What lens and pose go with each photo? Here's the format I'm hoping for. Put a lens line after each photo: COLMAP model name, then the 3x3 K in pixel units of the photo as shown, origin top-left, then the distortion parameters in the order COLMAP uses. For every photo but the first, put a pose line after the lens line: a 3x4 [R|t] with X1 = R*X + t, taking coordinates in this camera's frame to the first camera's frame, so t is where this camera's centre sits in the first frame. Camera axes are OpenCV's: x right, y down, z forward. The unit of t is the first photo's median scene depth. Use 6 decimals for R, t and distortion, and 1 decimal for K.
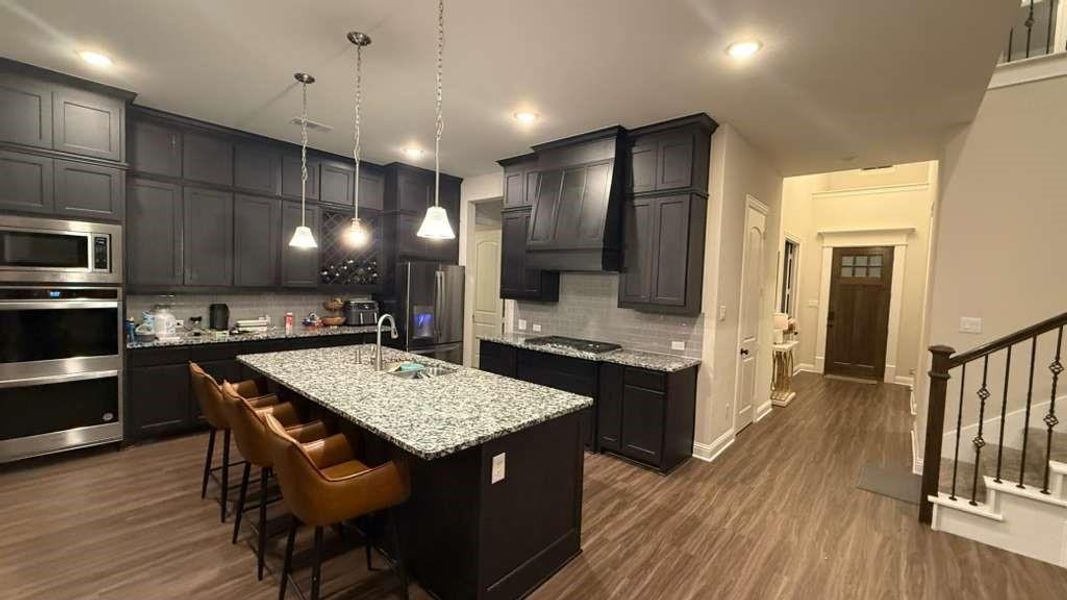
lens RADIAL K [[422.9, 0, 531.1], [0, 422.9, 303.7], [0, 0, 1]] dist [0.000374, 0.000172]
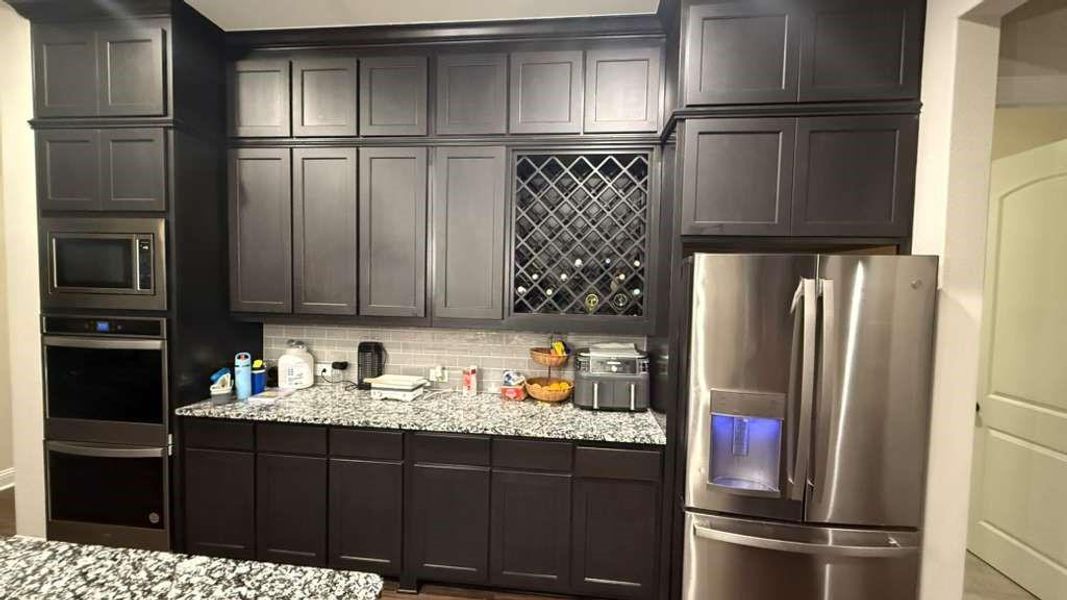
lens RADIAL K [[422.9, 0, 527.1], [0, 422.9, 300.1], [0, 0, 1]] dist [0.000374, 0.000172]
pose [[0.577213, 0.010080, -0.816531, -0.115594], [-0.041329, 0.999003, -0.016883, -0.060272], [0.815547, 0.043492, 0.577054, 0.839031]]
